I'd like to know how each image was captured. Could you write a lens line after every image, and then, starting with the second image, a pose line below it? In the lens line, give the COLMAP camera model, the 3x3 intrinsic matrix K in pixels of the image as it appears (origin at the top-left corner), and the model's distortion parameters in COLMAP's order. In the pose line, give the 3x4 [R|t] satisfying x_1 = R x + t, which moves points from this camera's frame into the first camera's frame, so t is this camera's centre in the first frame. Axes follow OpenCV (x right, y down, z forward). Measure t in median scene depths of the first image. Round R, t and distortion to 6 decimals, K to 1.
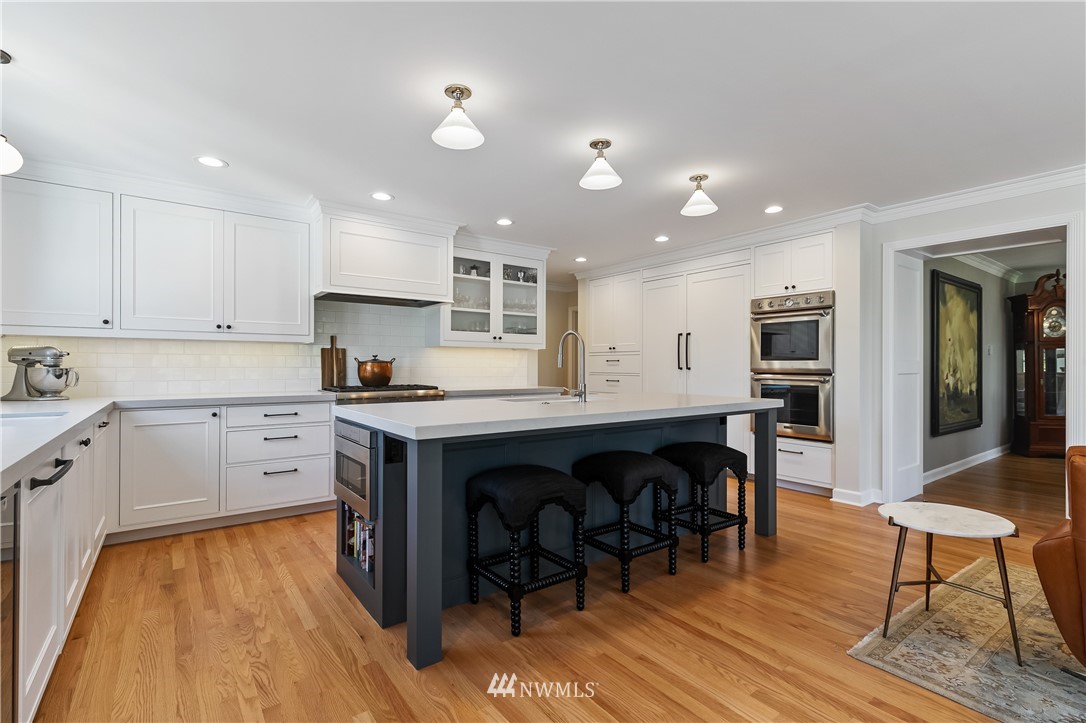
lens RADIAL K [[500.7, 0, 550.7], [0, 500.7, 364.1], [0, 0, 1]] dist [0.003345, 0.000783]
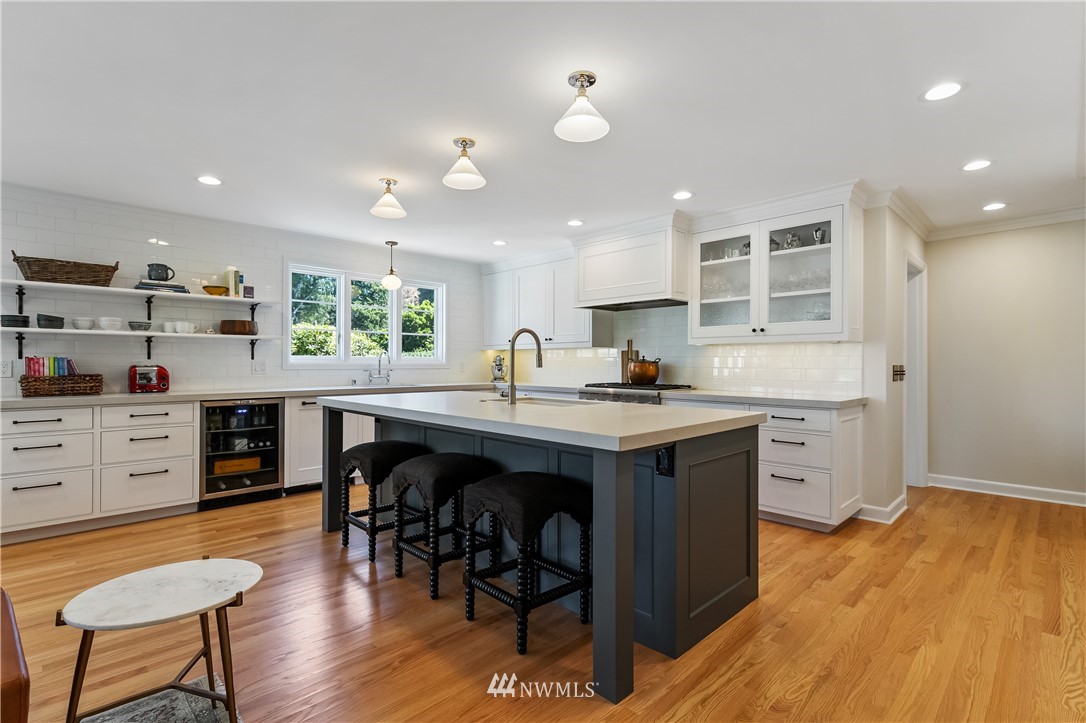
lens RADIAL K [[500.7, 0, 546.4], [0, 500.7, 361.2], [0, 0, 1]] dist [0.003345, 0.000783]
pose [[0.130328, -0.004579, -0.991460, 0.659856], [0.003064, 0.999986, -0.004215, -0.001918], [0.991466, -0.002489, 0.130340, 0.612225]]
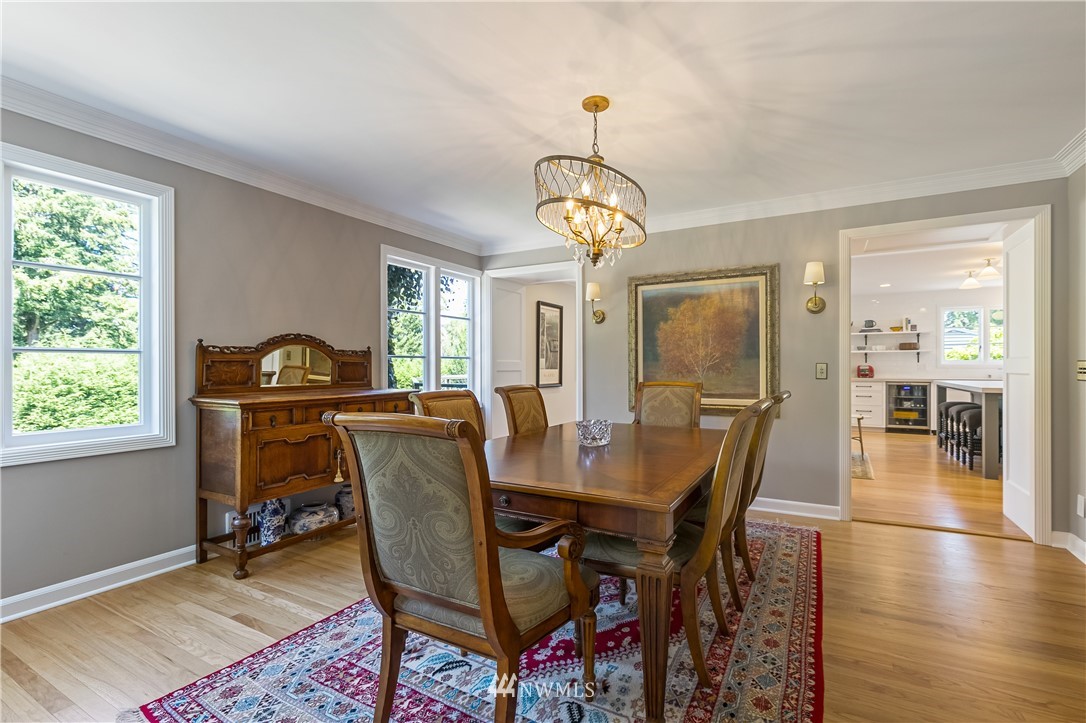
lens RADIAL K [[500.7, 0, 533.7], [0, 500.7, 364.4], [0, 0, 1]] dist [0.003345, 0.000783]
pose [[-0.926547, 0.000993, -0.376178, 1.598435], [0.003567, 0.999975, -0.006145, 0.001785], [0.376162, -0.007035, -0.926527, 1.332955]]
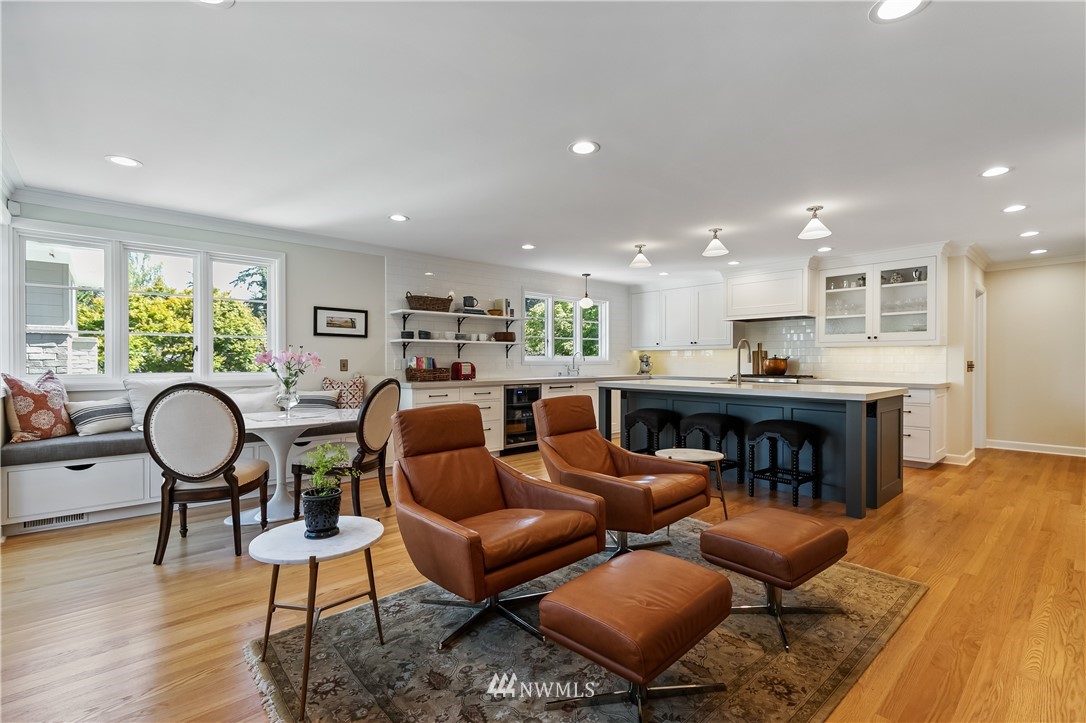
lens RADIAL K [[500.7, 0, 532.7], [0, 500.7, 362.6], [0, 0, 1]] dist [0.003345, 0.000783]
pose [[0.086212, 0.003377, -0.996271, 1.039382], [0.005426, 0.999978, 0.003859, -0.003696], [0.996262, -0.005738, 0.086192, 0.131209]]
